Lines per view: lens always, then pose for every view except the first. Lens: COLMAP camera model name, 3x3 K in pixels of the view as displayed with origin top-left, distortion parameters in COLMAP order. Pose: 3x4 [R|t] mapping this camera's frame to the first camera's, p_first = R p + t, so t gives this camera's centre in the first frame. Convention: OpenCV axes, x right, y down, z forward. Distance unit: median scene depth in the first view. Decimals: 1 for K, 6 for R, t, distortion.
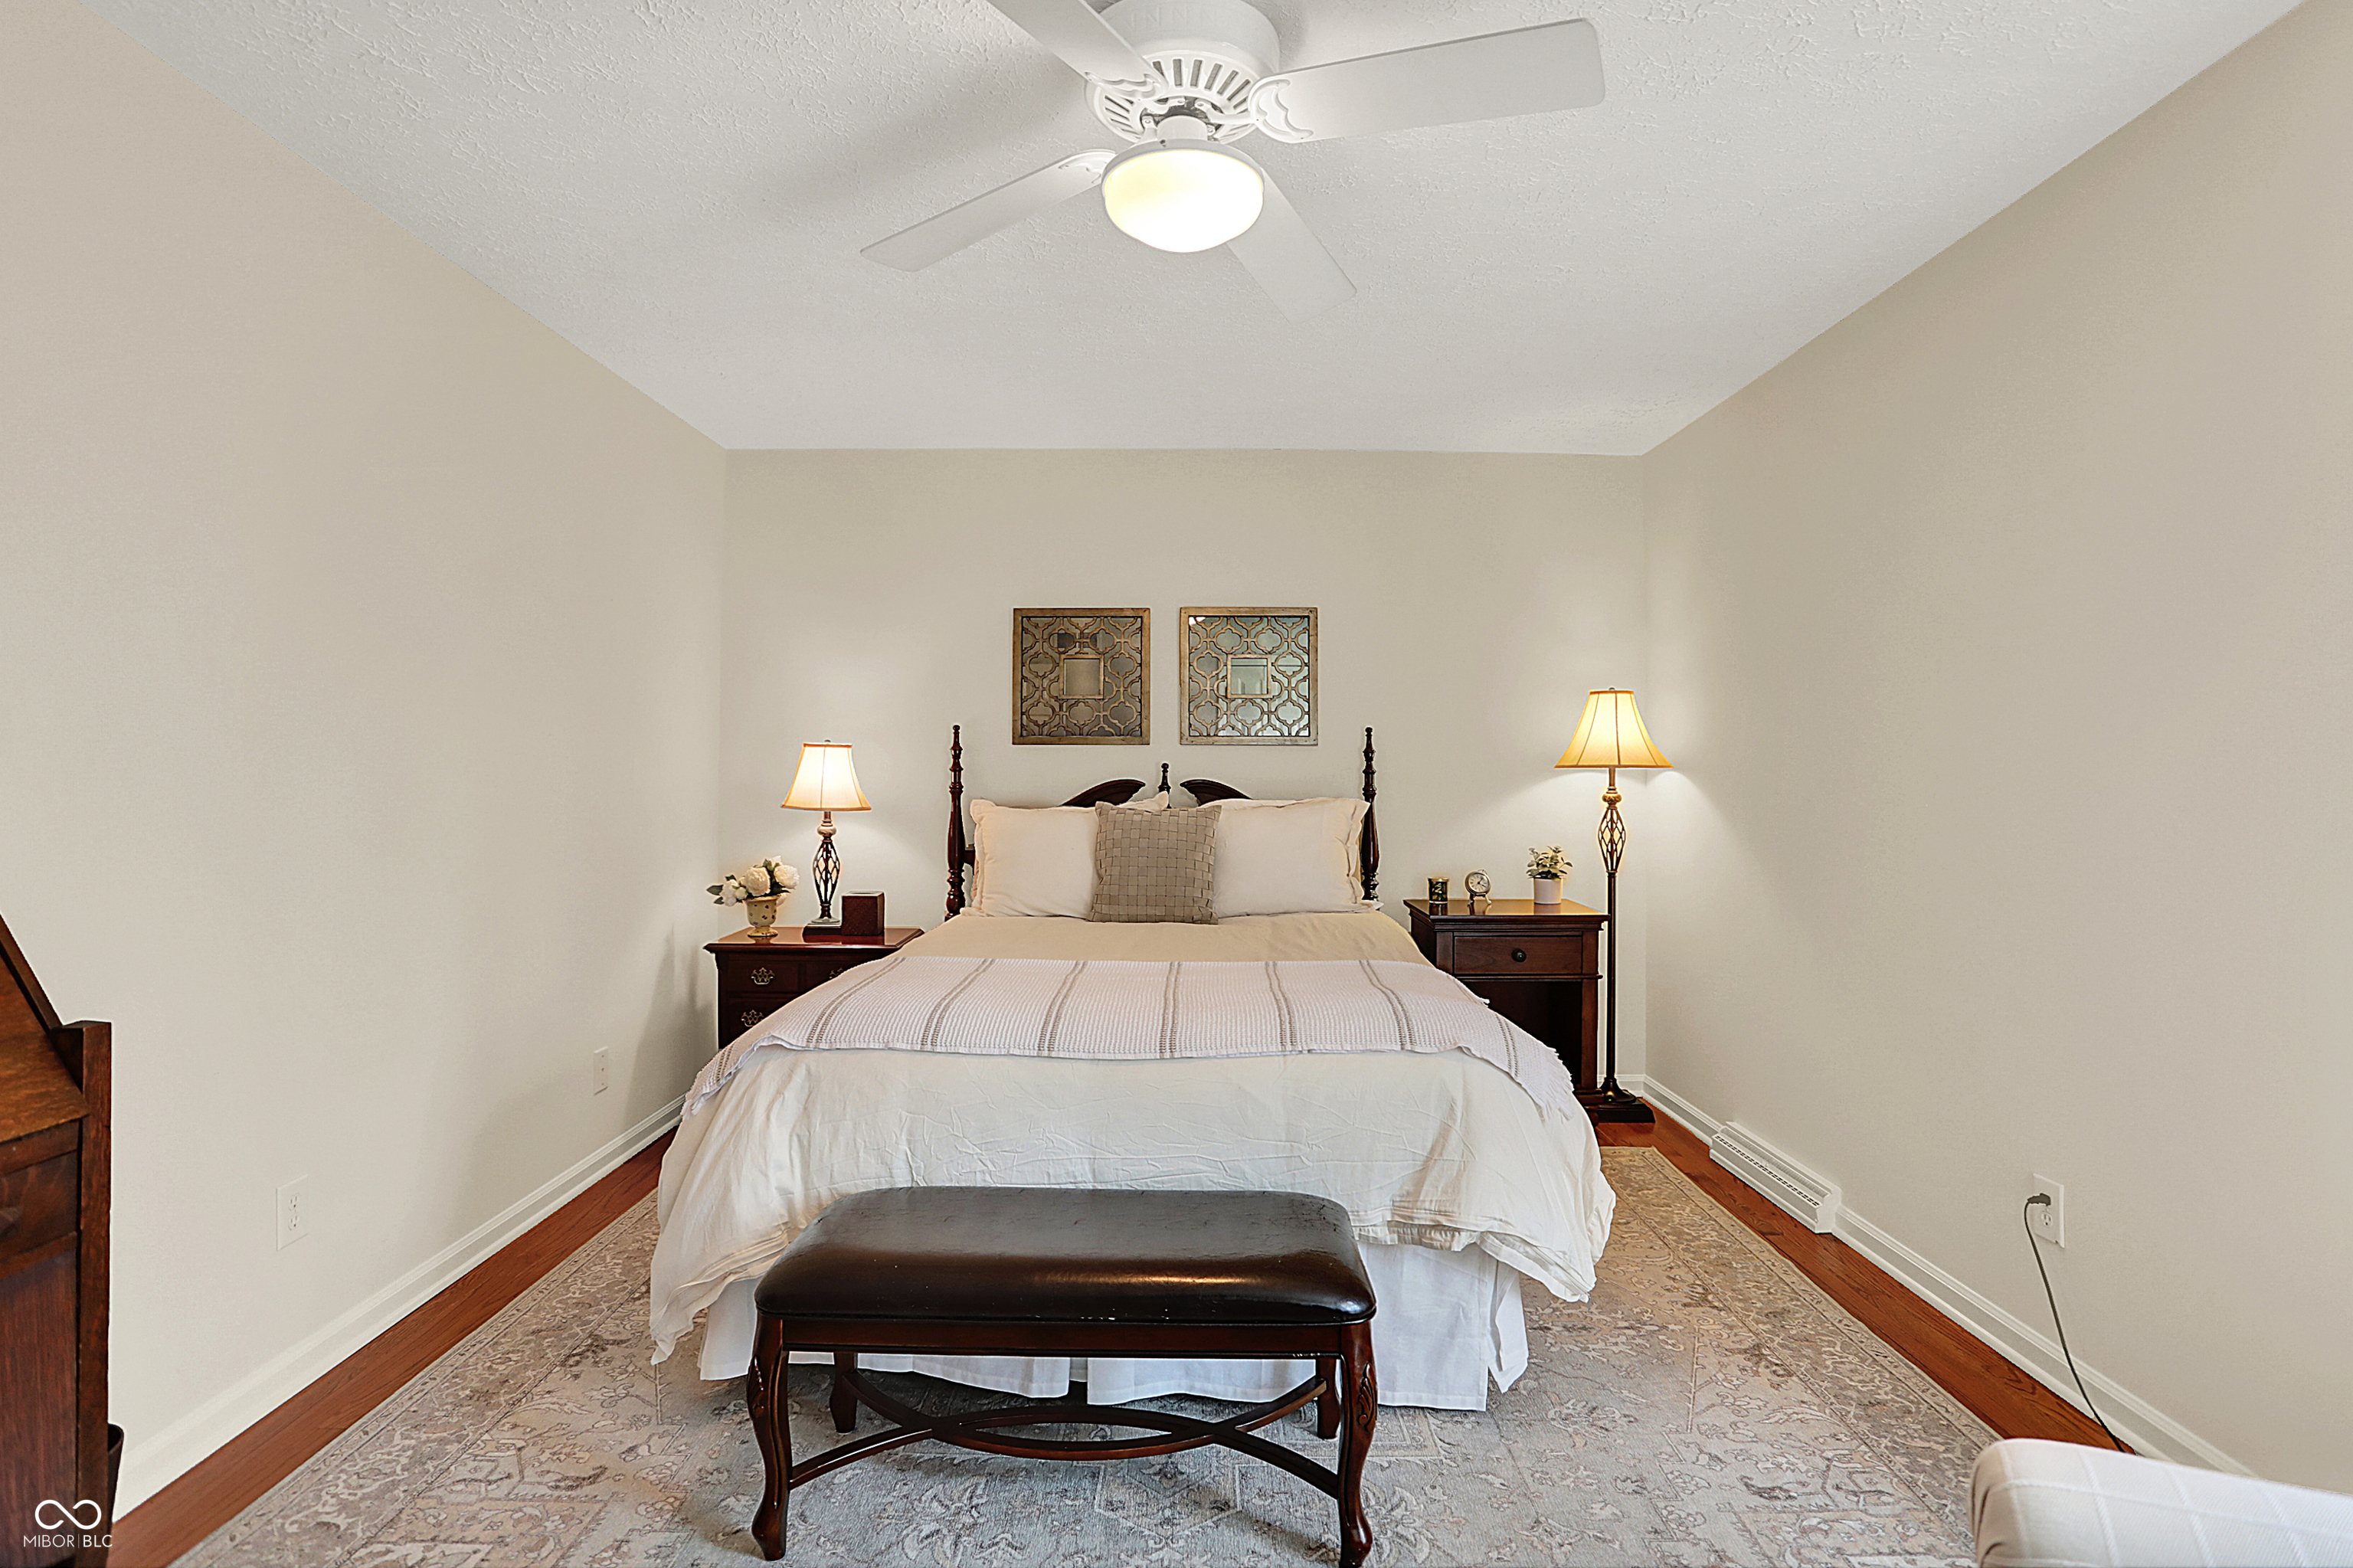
lens RADIAL K [[1155.8, 0, 1188.0], [0, 1155.8, 771.3], [0, 0, 1]] dist [-0.054345, 0.012796]
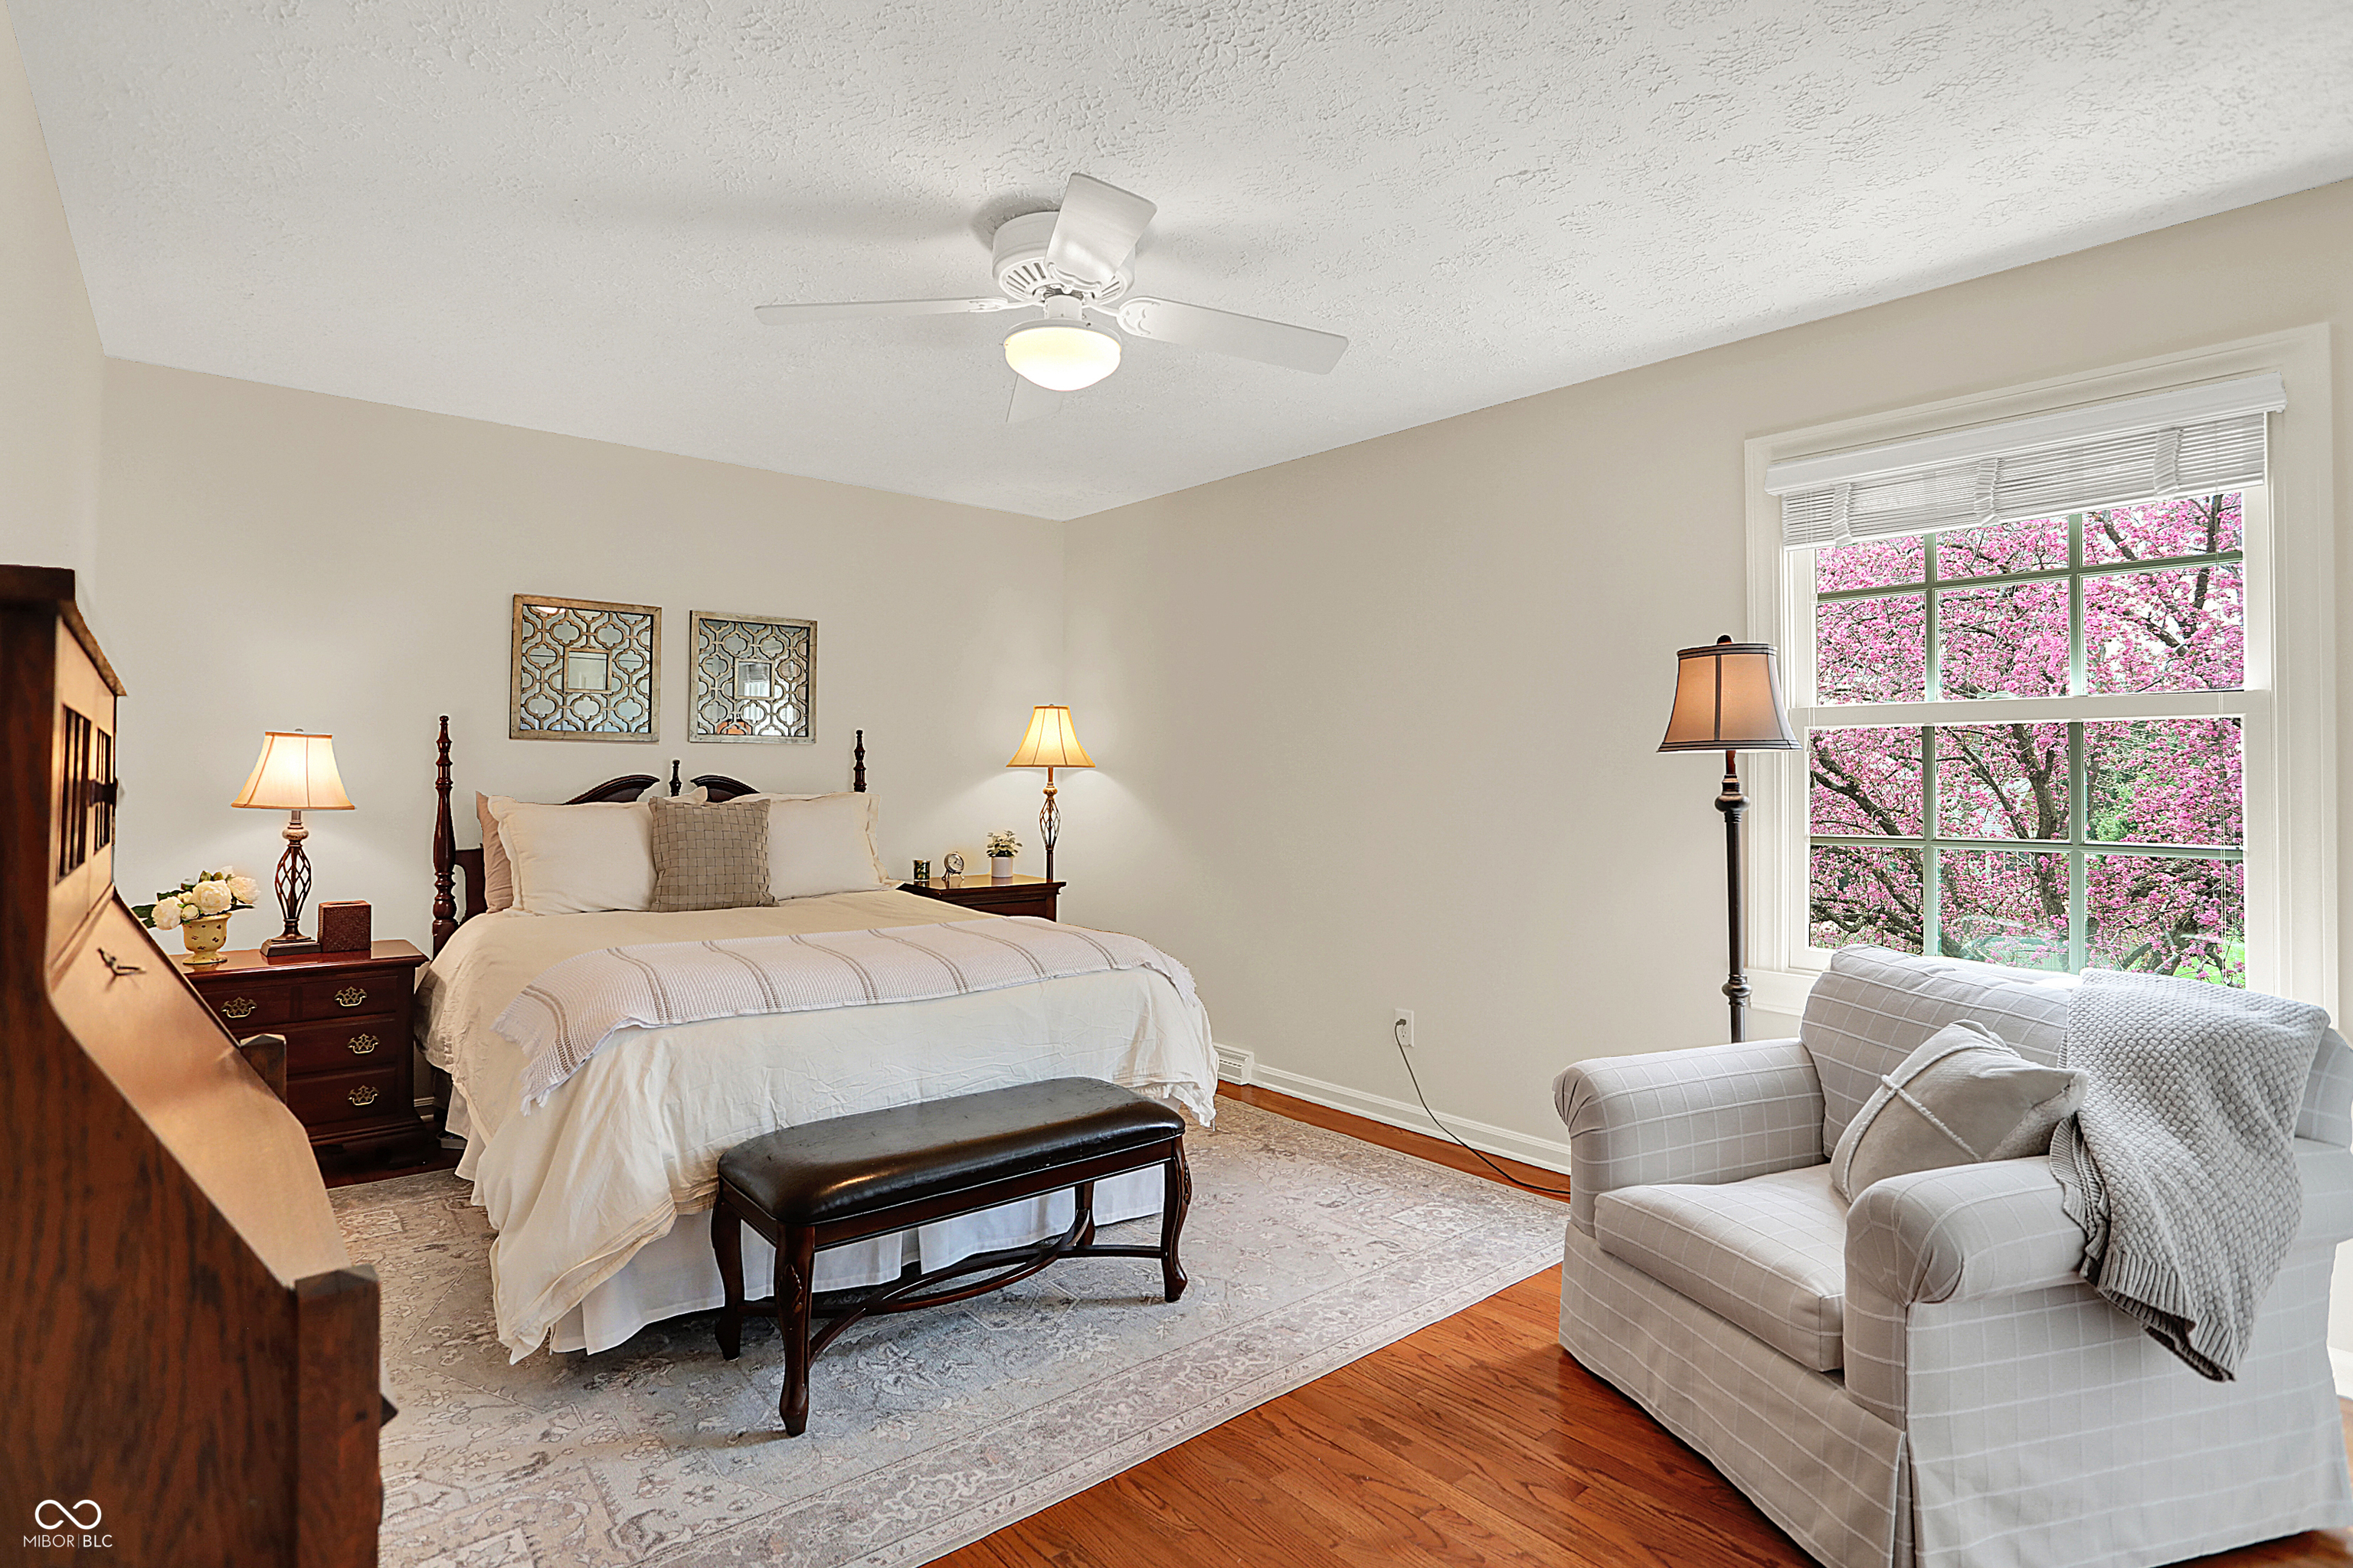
lens RADIAL K [[1155.8, 0, 1165.7], [0, 1155.8, 787.8], [0, 0, 1]] dist [-0.054345, 0.012796]
pose [[0.766751, -0.003327, 0.641936, -0.356149], [-0.007268, 0.999877, 0.013863, 0.000703], [-0.641903, -0.015295, 0.766633, -0.063962]]
